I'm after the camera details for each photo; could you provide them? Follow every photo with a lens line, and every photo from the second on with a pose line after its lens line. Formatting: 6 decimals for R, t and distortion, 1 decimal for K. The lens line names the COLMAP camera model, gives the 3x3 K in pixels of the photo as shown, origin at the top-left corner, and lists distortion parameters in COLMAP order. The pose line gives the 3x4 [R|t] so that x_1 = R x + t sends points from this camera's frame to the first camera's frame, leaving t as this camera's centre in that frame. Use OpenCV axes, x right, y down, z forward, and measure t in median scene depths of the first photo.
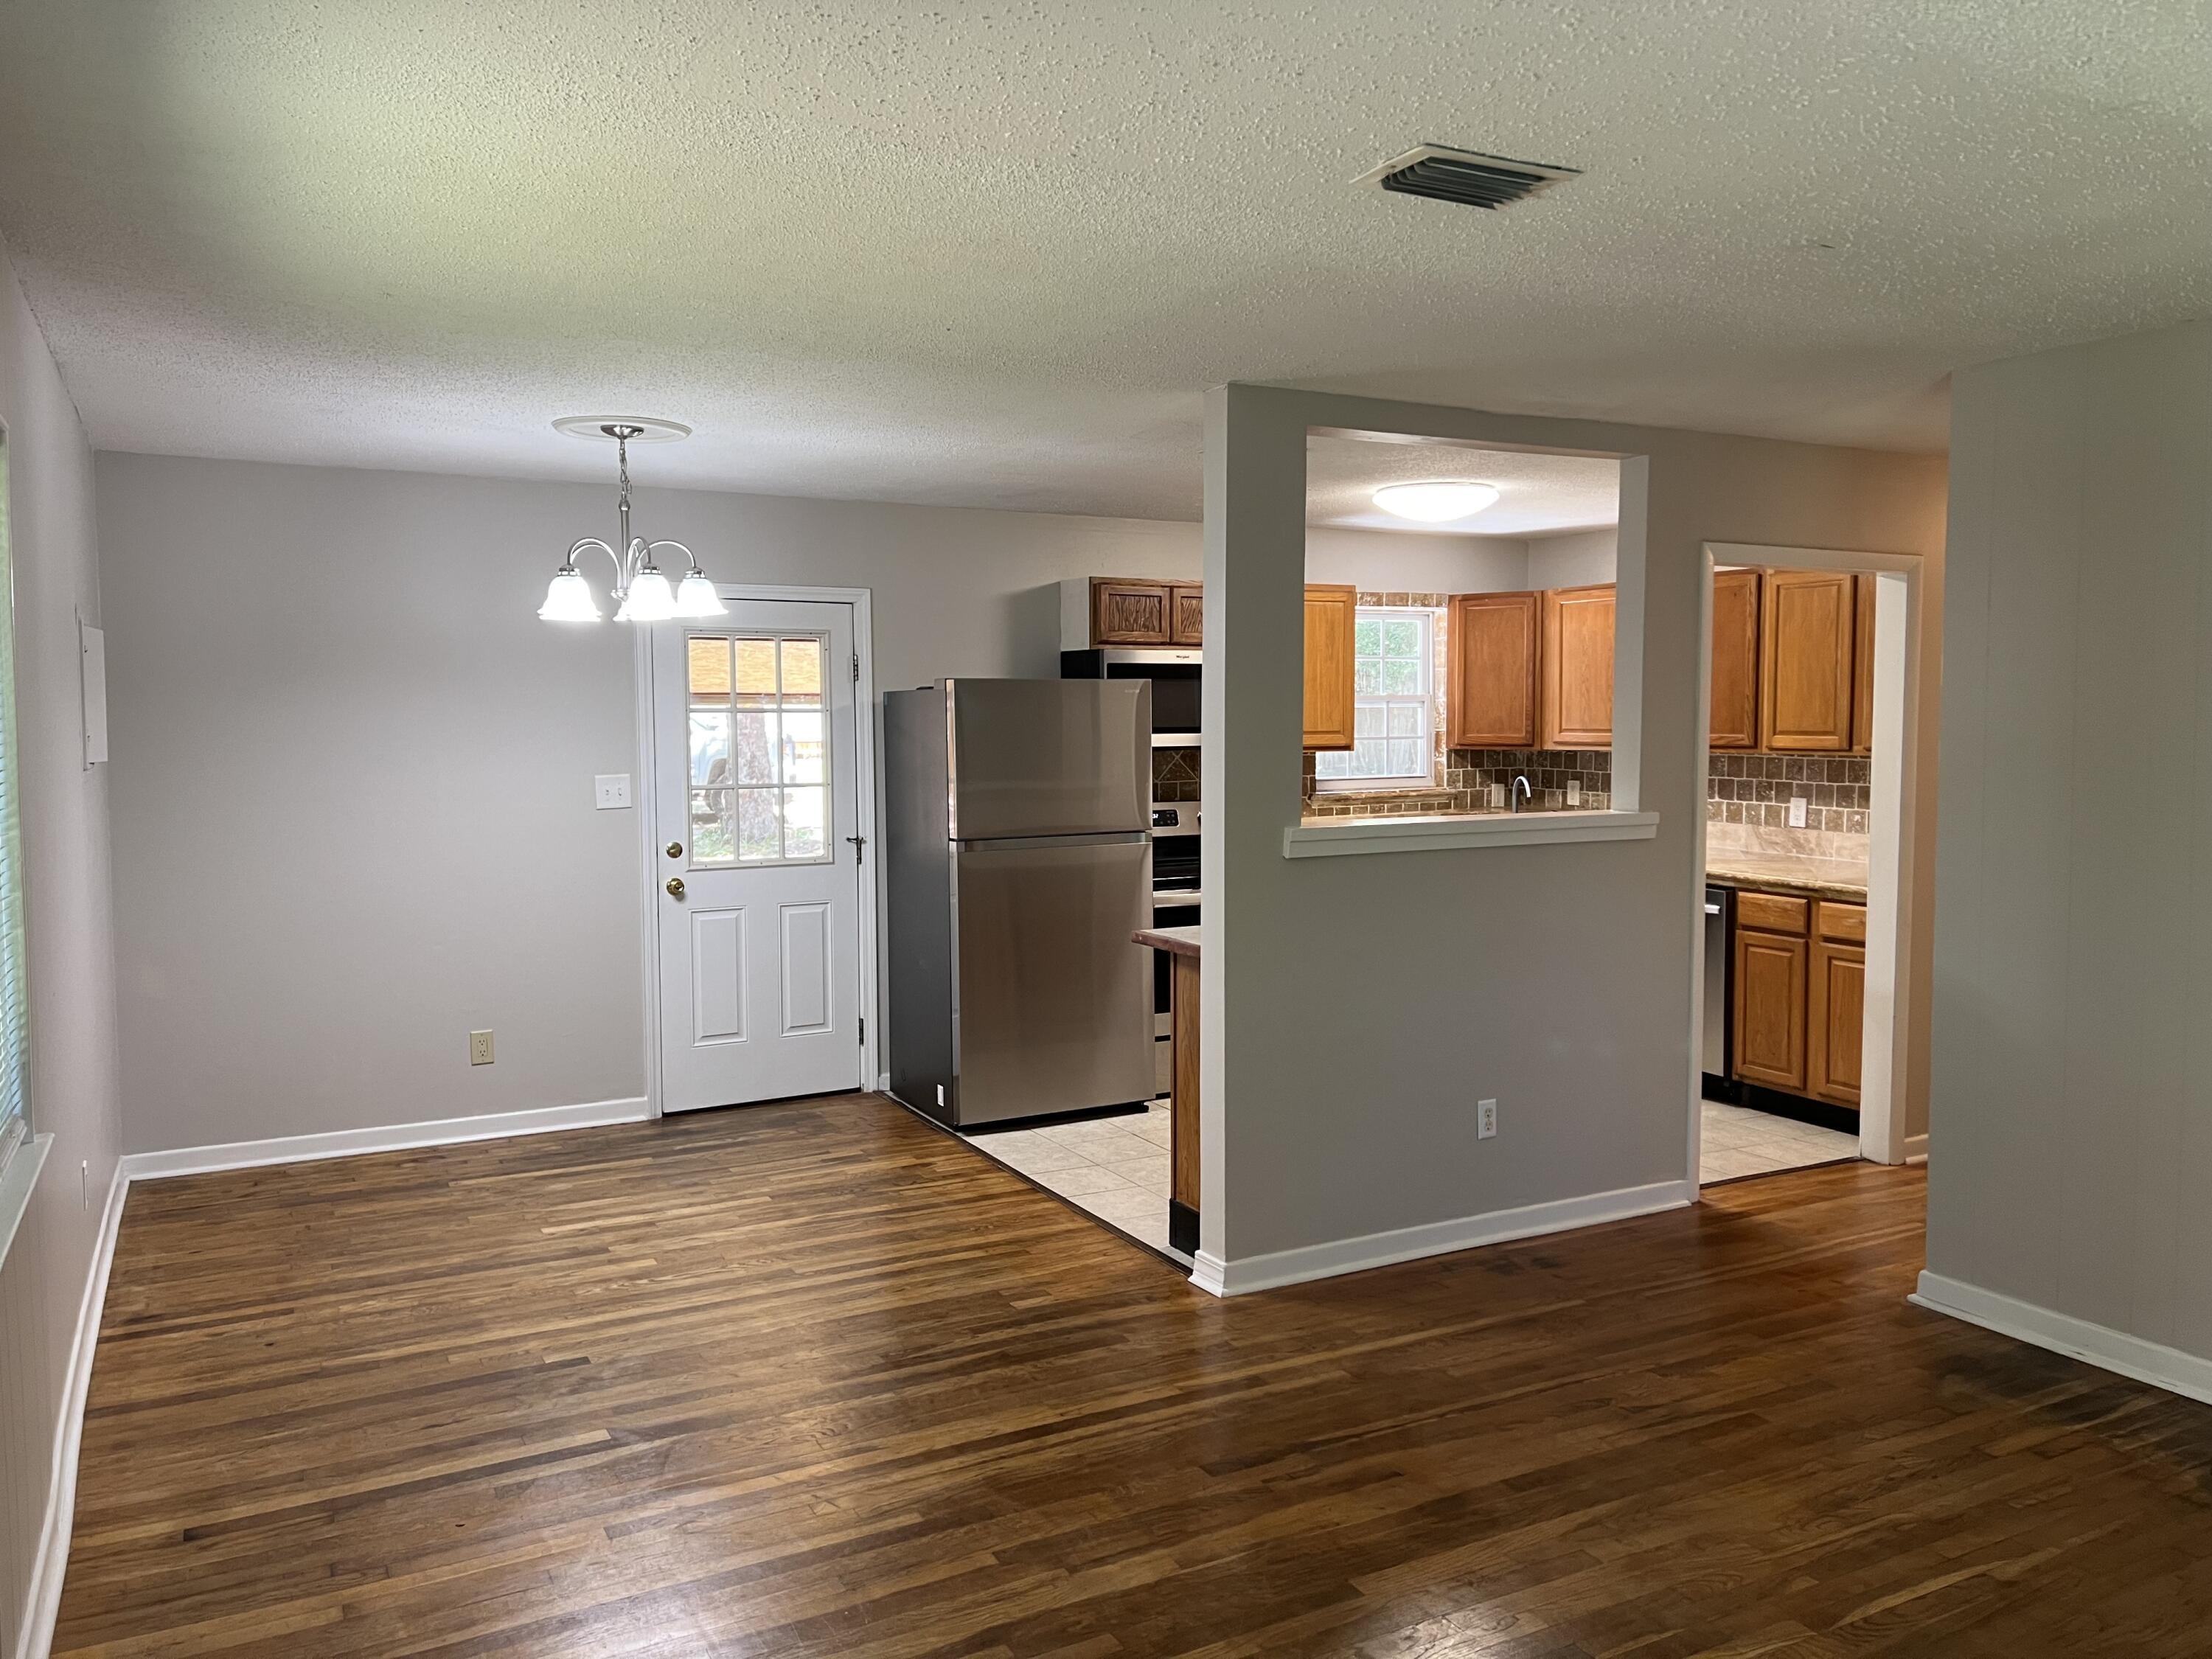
lens RADIAL K [[1654.4, 0, 1118.1], [0, 1654.4, 816.2], [0, 0, 1]] dist [0.076346, -0.096804]
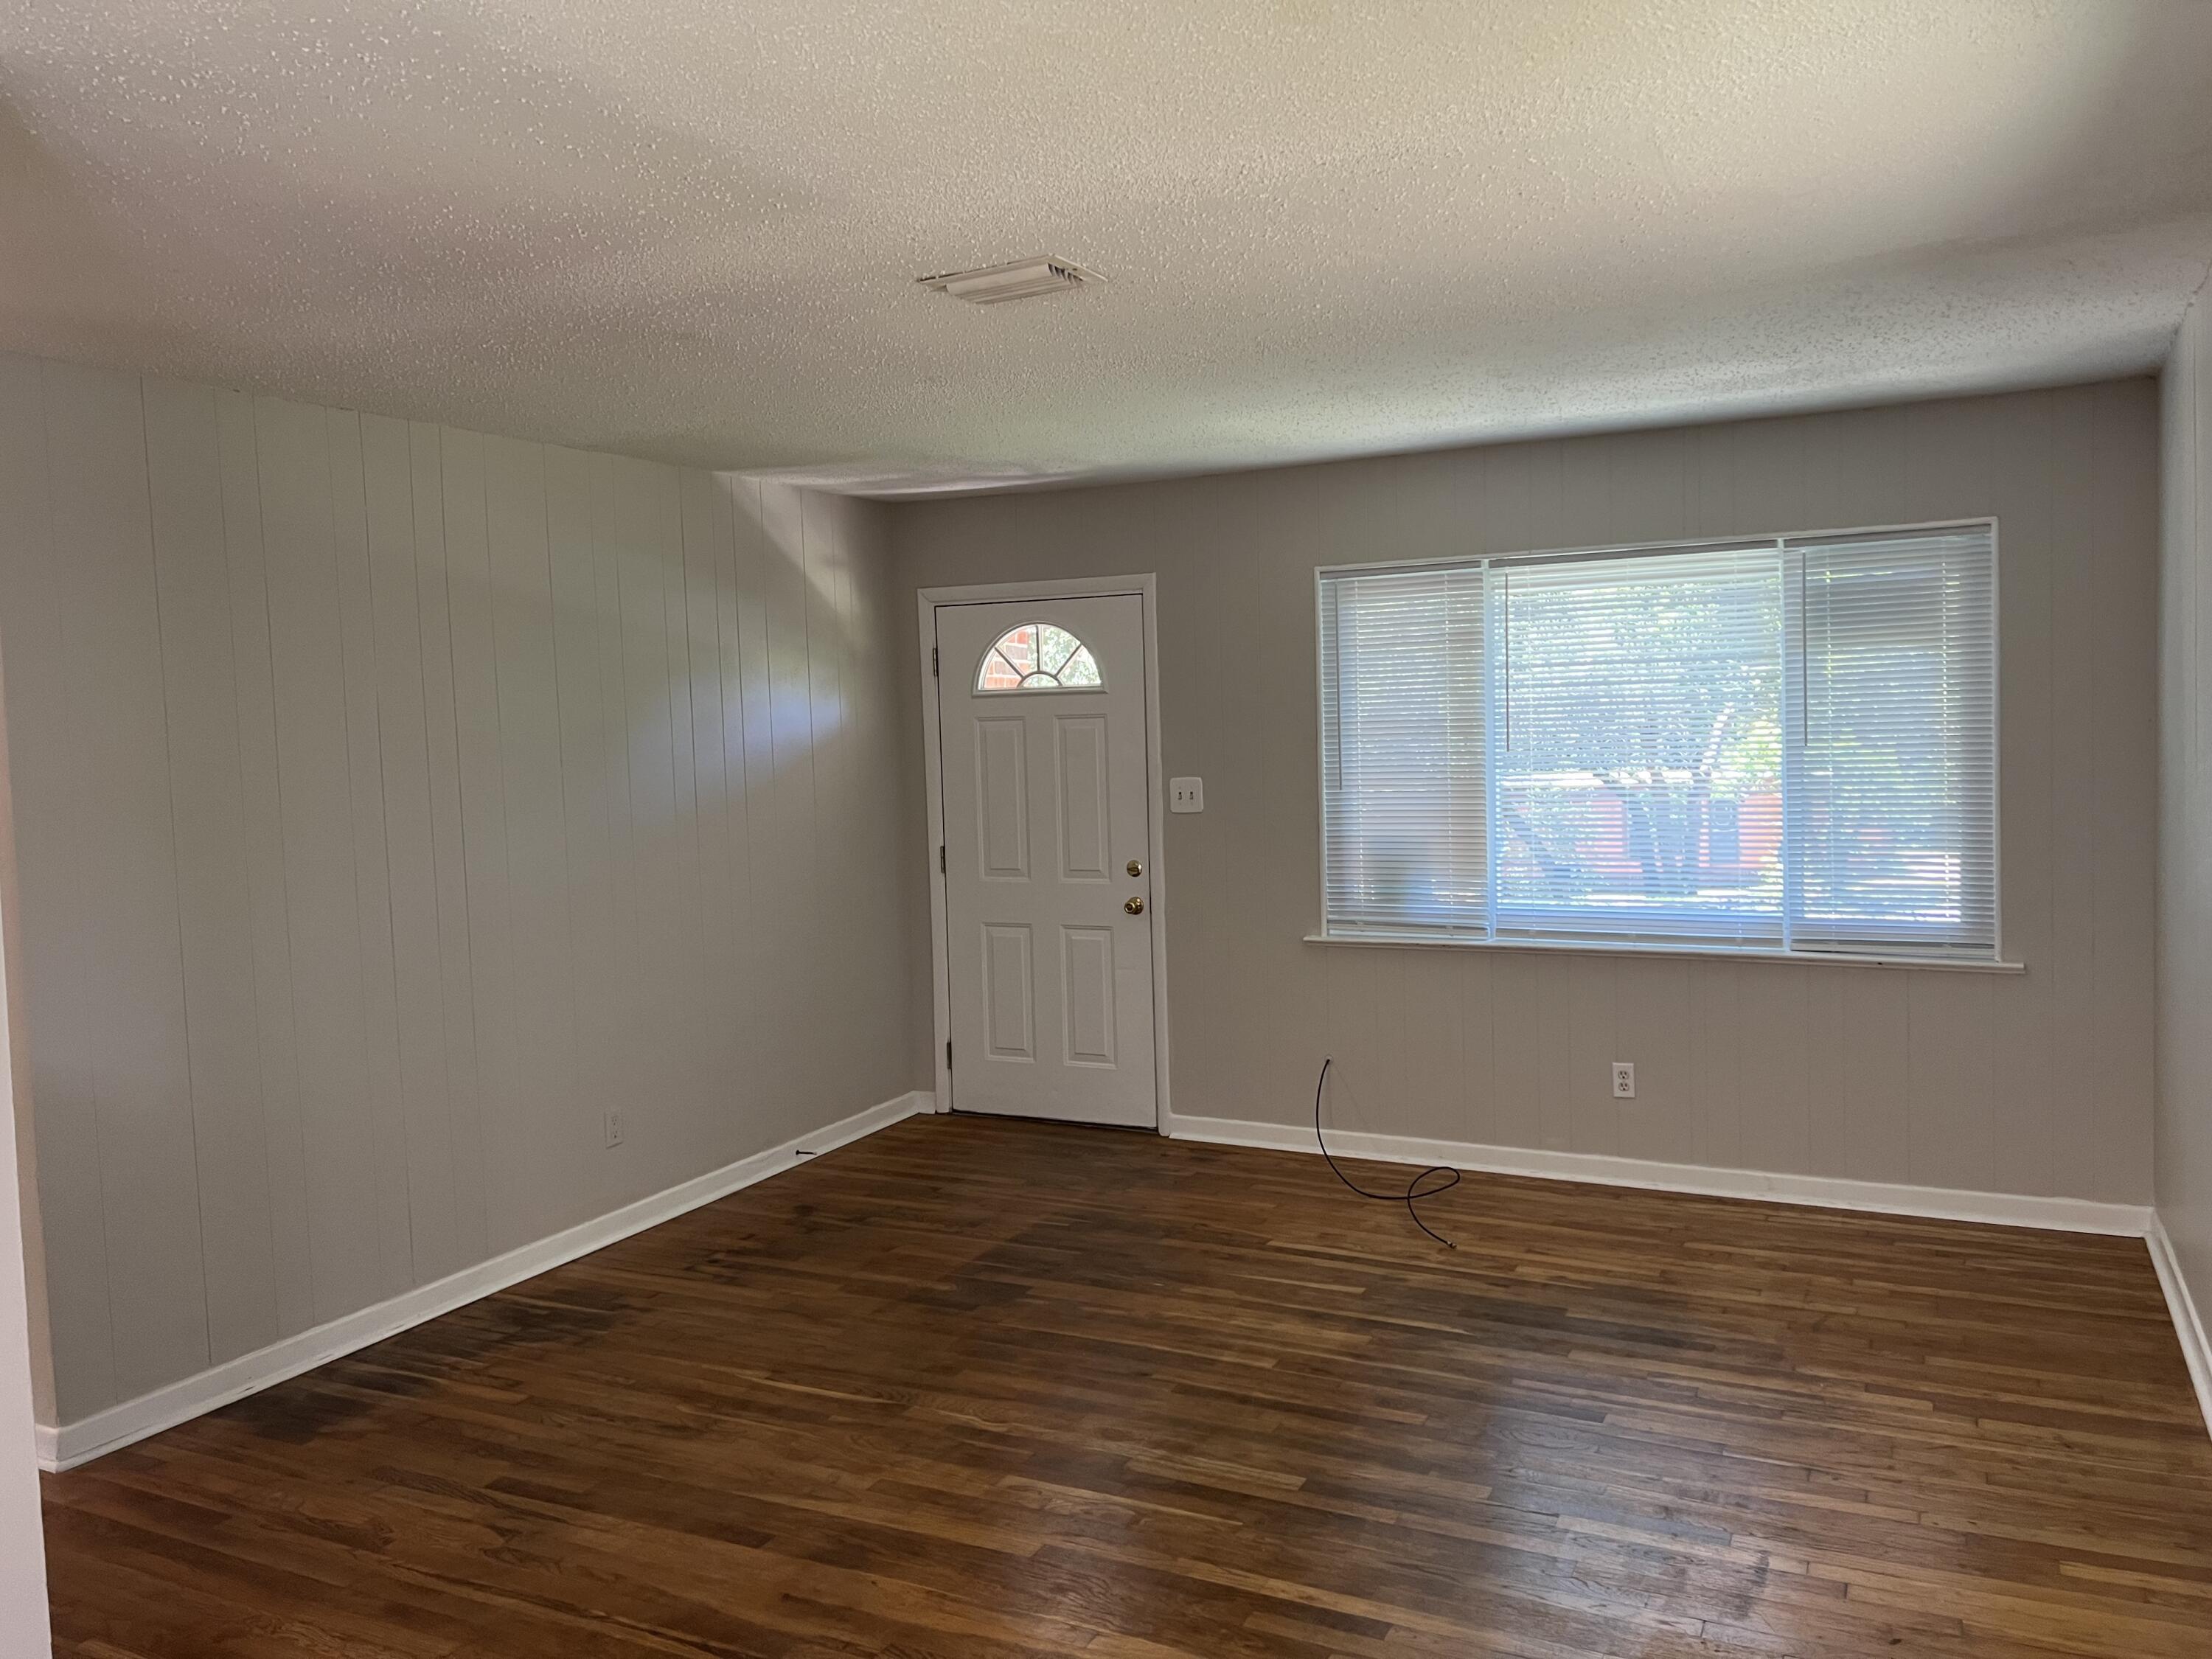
lens RADIAL K [[1654.4, 0, 1132.5], [0, 1654.4, 828.7], [0, 0, 1]] dist [0.076346, -0.096804]
pose [[-0.581849, -0.029704, 0.812754, -0.406484], [0.084105, 0.991777, 0.096457, -0.049220], [-0.808936, 0.124480, -0.574567, 0.825431]]
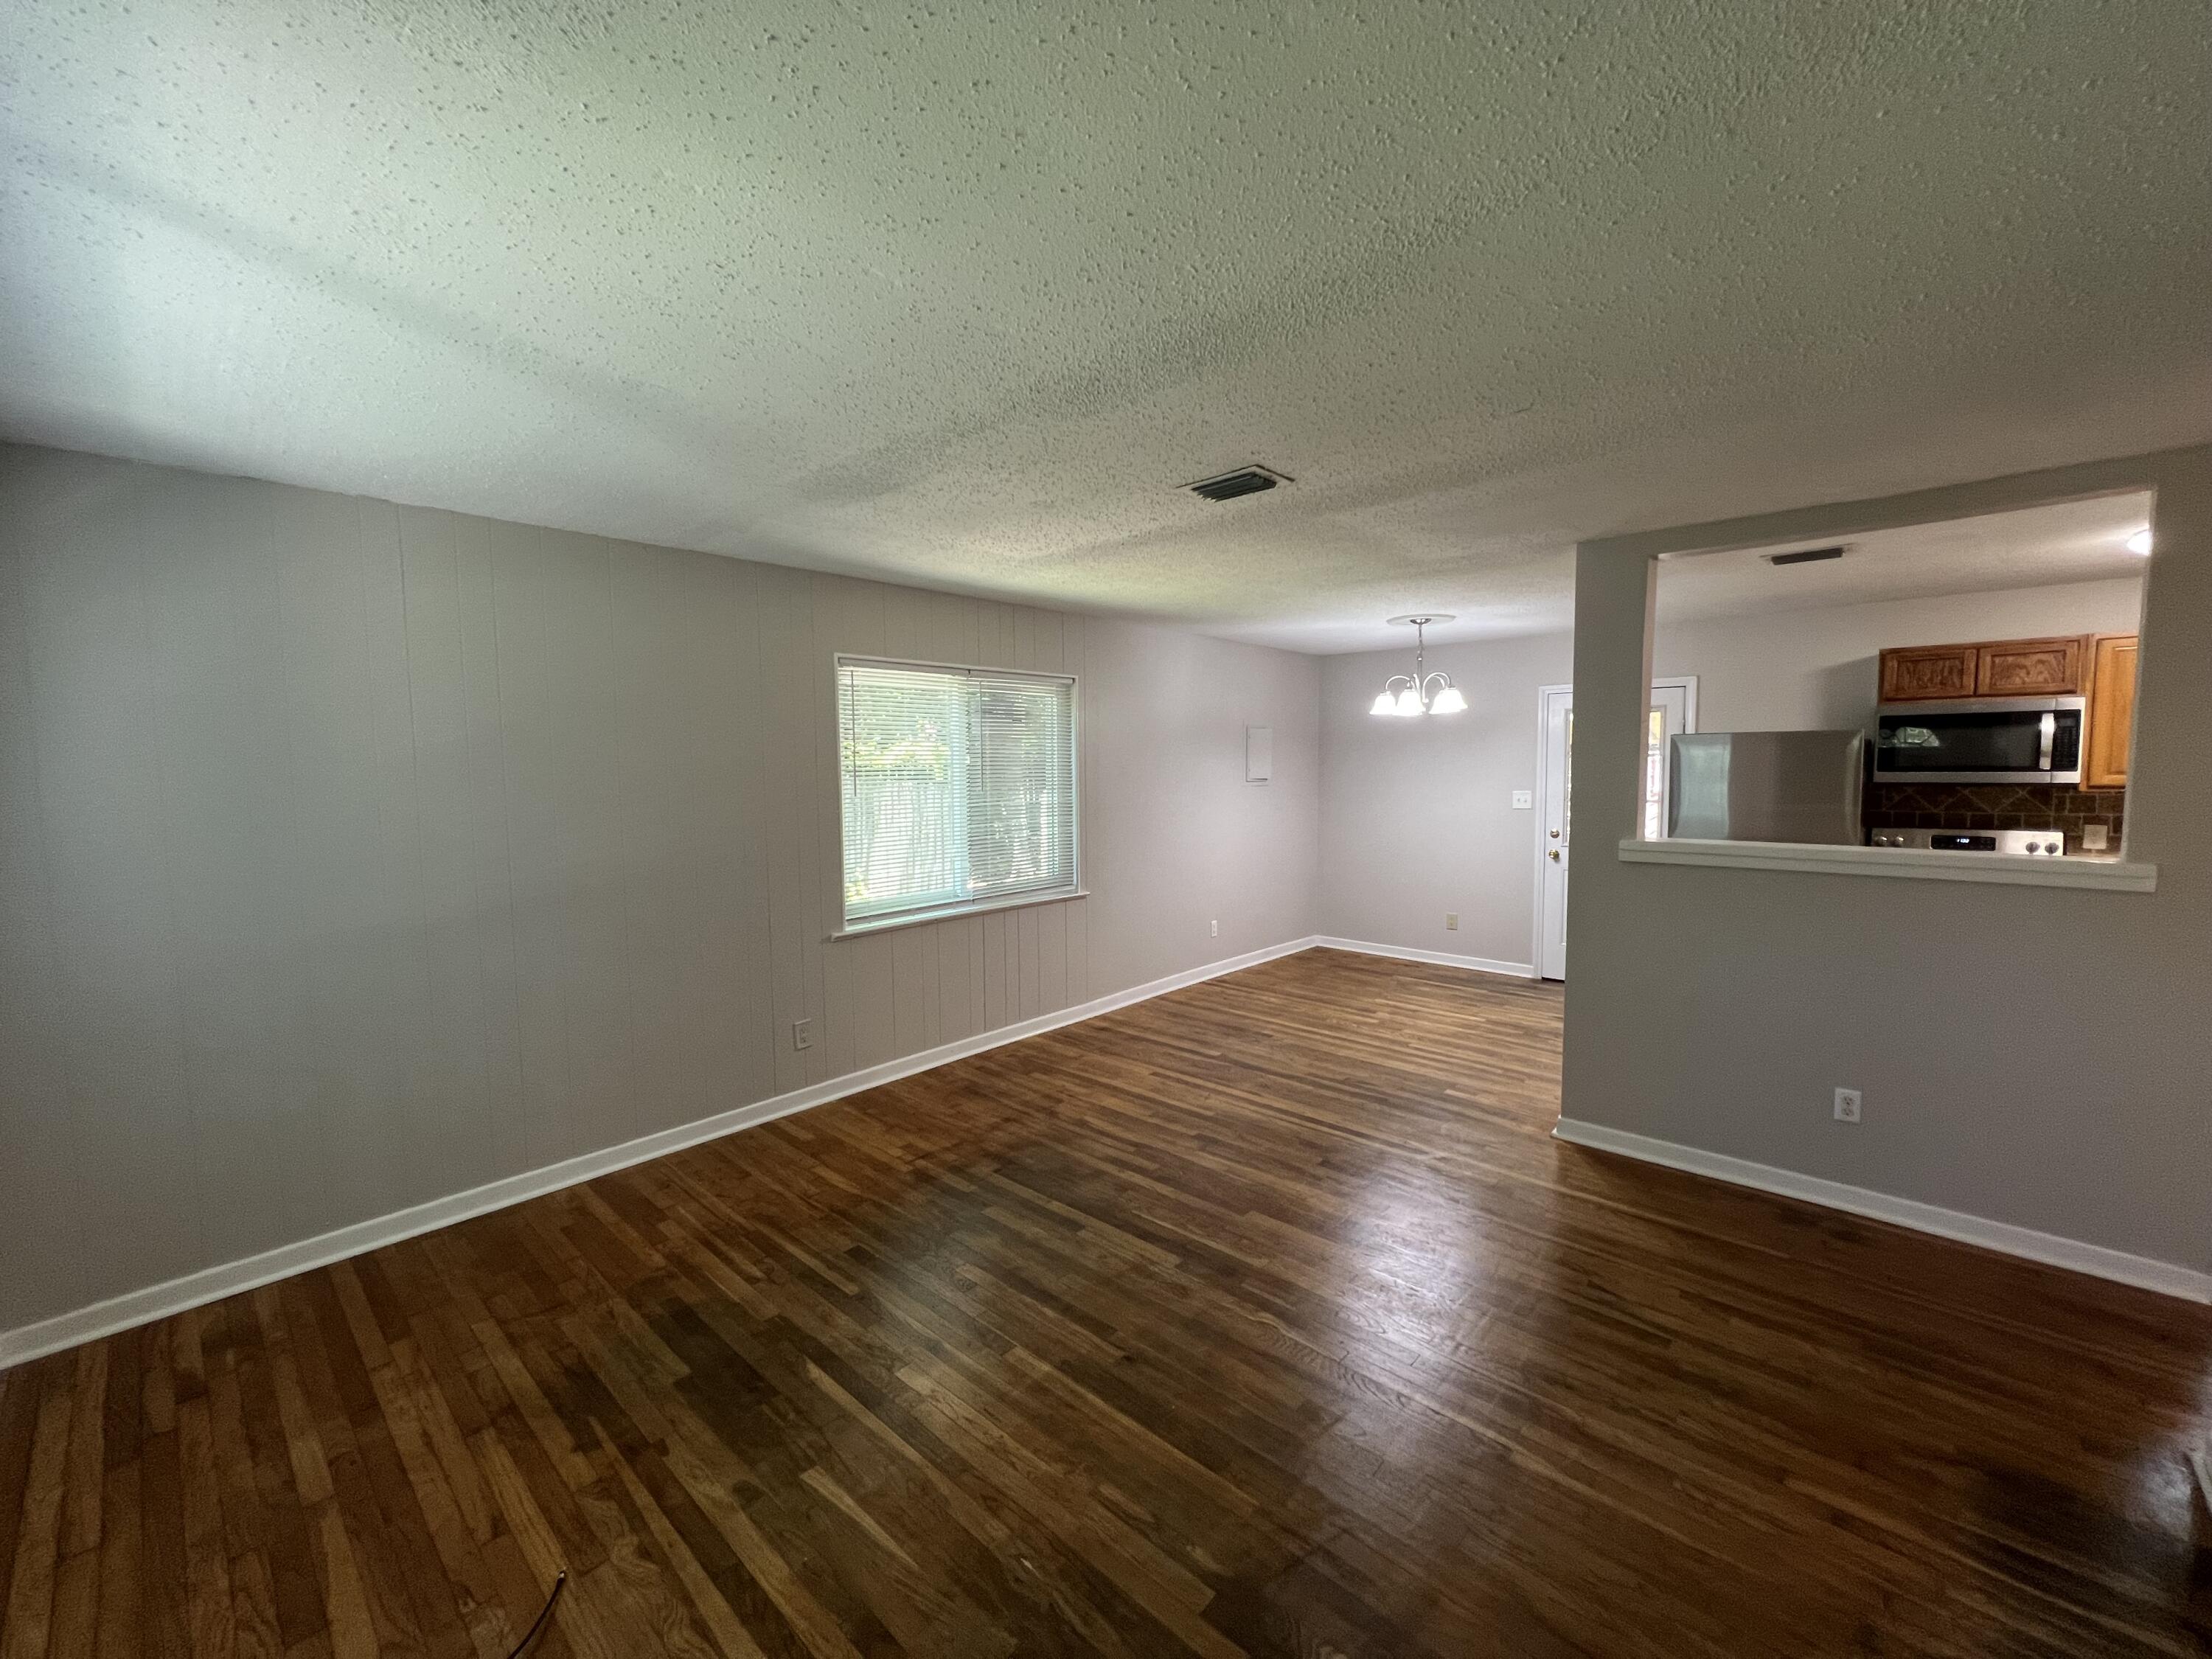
lens RADIAL K [[874.4, 0, 1099.6], [0, 874.4, 829.2], [0, 0, 1]] dist [-0.008056, 0.001637]
pose [[0.326078, 0.072674, -0.942545, 0.555995], [-0.049234, 0.996993, 0.059839, -0.020454], [0.944060, 0.026893, 0.328676, 0.269802]]
